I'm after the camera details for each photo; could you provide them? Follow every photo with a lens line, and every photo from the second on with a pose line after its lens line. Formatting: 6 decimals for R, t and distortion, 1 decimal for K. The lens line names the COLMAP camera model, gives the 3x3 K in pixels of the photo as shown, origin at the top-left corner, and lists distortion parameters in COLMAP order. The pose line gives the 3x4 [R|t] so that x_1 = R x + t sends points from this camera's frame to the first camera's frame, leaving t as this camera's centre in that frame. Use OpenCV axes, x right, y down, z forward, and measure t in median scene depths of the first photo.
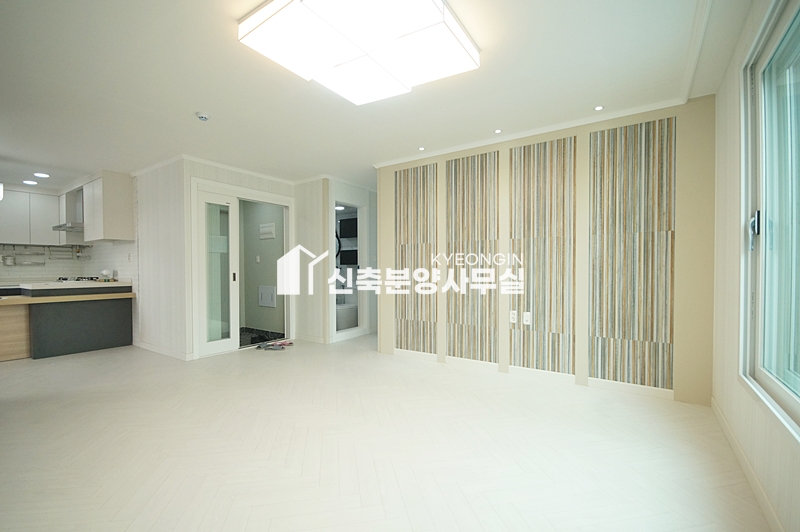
lens RADIAL K [[350.6, 0, 397.4], [0, 350.6, 275.9], [0, 0, 1]] dist [-0.008753, 0.000054]
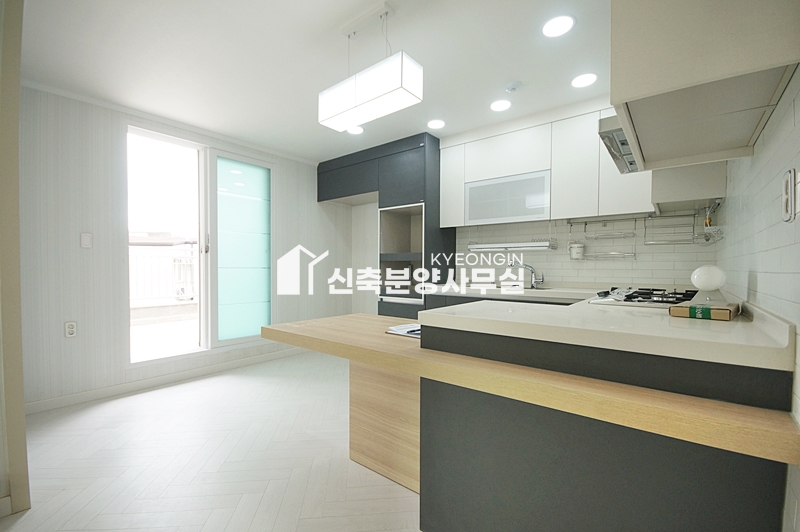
lens RADIAL K [[350.6, 0, 397.4], [0, 350.6, 275.9], [0, 0, 1]] dist [-0.008753, 0.000054]
pose [[-0.081949, 0.028216, -0.996237, -0.543513], [-0.027514, 0.999154, 0.030562, -0.012746], [0.996257, 0.029915, -0.081104, 0.764446]]
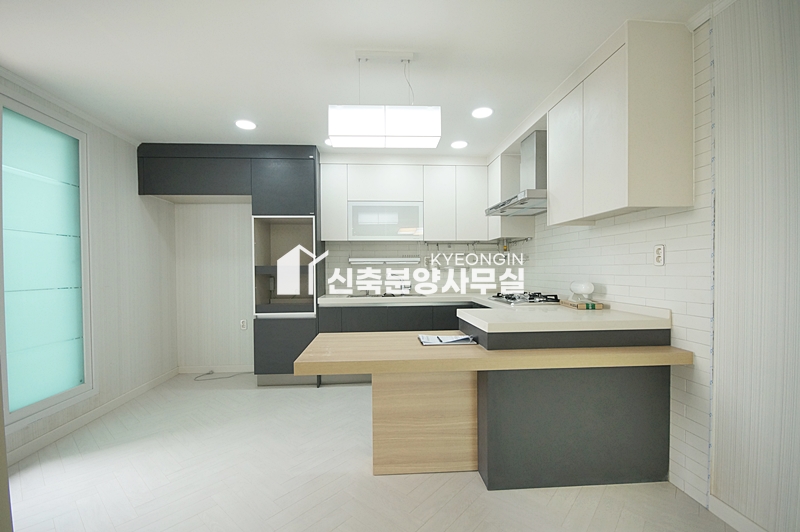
lens RADIAL K [[350.6, 0, 397.4], [0, 350.6, 275.9], [0, 0, 1]] dist [-0.008753, 0.000054]
pose [[0.623476, 0.015812, -0.781683, -0.592615], [-0.013675, 0.999863, 0.009319, -0.026113], [0.781723, 0.004879, 0.623607, 0.481521]]
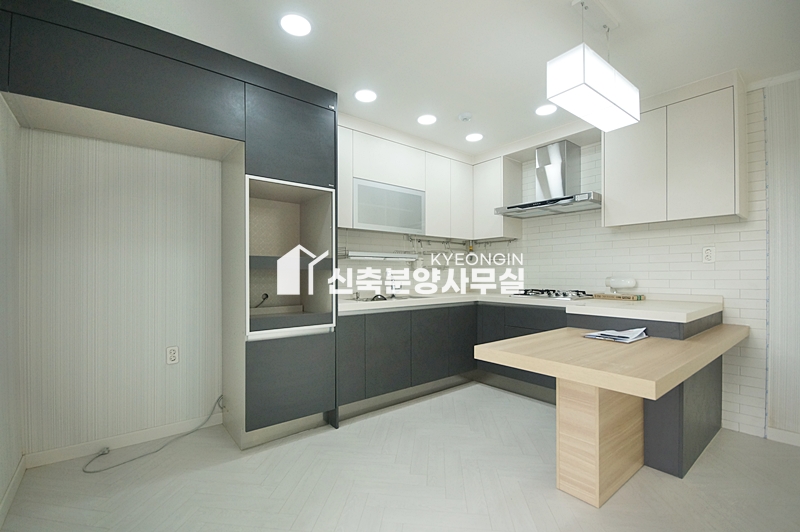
lens RADIAL K [[350.6, 0, 397.4], [0, 350.6, 275.9], [0, 0, 1]] dist [-0.008753, 0.000054]
pose [[0.957645, 0.004518, -0.287916, -0.970536], [-0.009782, 0.999810, -0.016847, -0.007474], [0.287785, 0.018950, 0.957507, 0.348403]]
